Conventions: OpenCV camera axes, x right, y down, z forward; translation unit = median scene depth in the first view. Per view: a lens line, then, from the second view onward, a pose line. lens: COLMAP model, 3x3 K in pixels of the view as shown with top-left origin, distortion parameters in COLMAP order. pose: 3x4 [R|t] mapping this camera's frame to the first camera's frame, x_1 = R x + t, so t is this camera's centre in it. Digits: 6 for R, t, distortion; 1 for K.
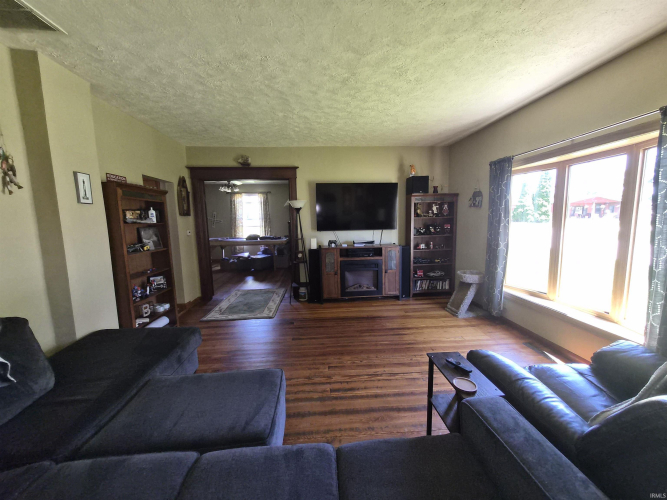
lens RADIAL K [[260.7, 0, 334.4], [0, 260.7, 249.8], [0, 0, 1]] dist [-0.001761, -0.000165]
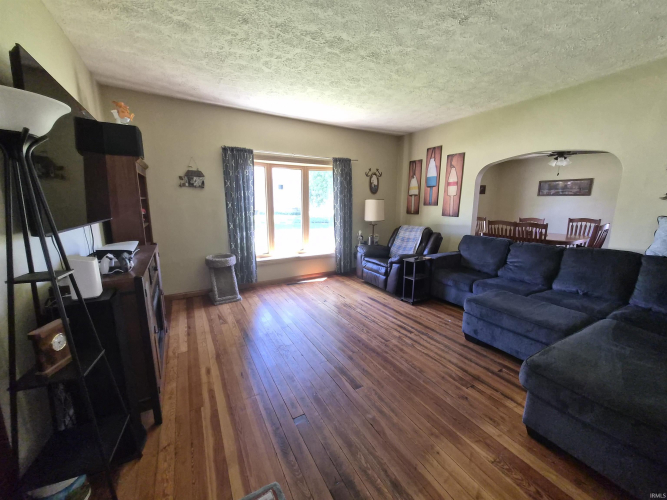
lens RADIAL K [[260.7, 0, 334.7], [0, 260.7, 248.3], [0, 0, 1]] dist [-0.001761, -0.000165]
pose [[-0.434481, -0.141959, 0.889423, -0.815746], [0.111506, 0.971426, 0.209518, -0.153001], [-0.893752, 0.190208, -0.406237, 1.563636]]
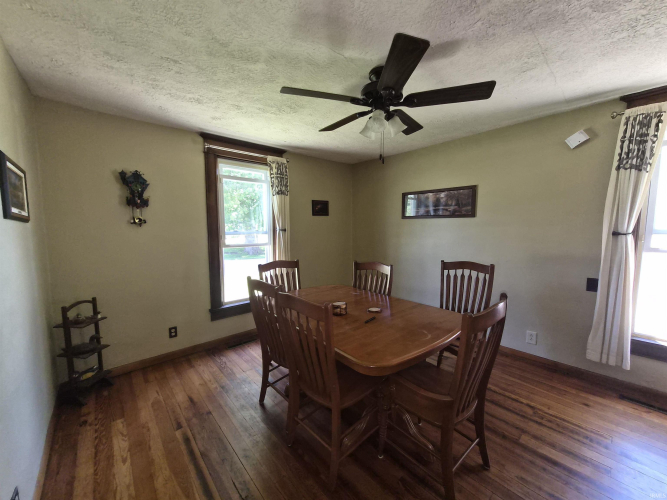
lens RADIAL K [[260.7, 0, 328.8], [0, 260.7, 250.0], [0, 0, 1]] dist [-0.001761, -0.000165]
pose [[-0.599793, -0.059204, 0.797962, -0.608685], [0.109300, 0.981849, 0.155003, -0.090800], [-0.792655, 0.180187, -0.582435, 0.909240]]
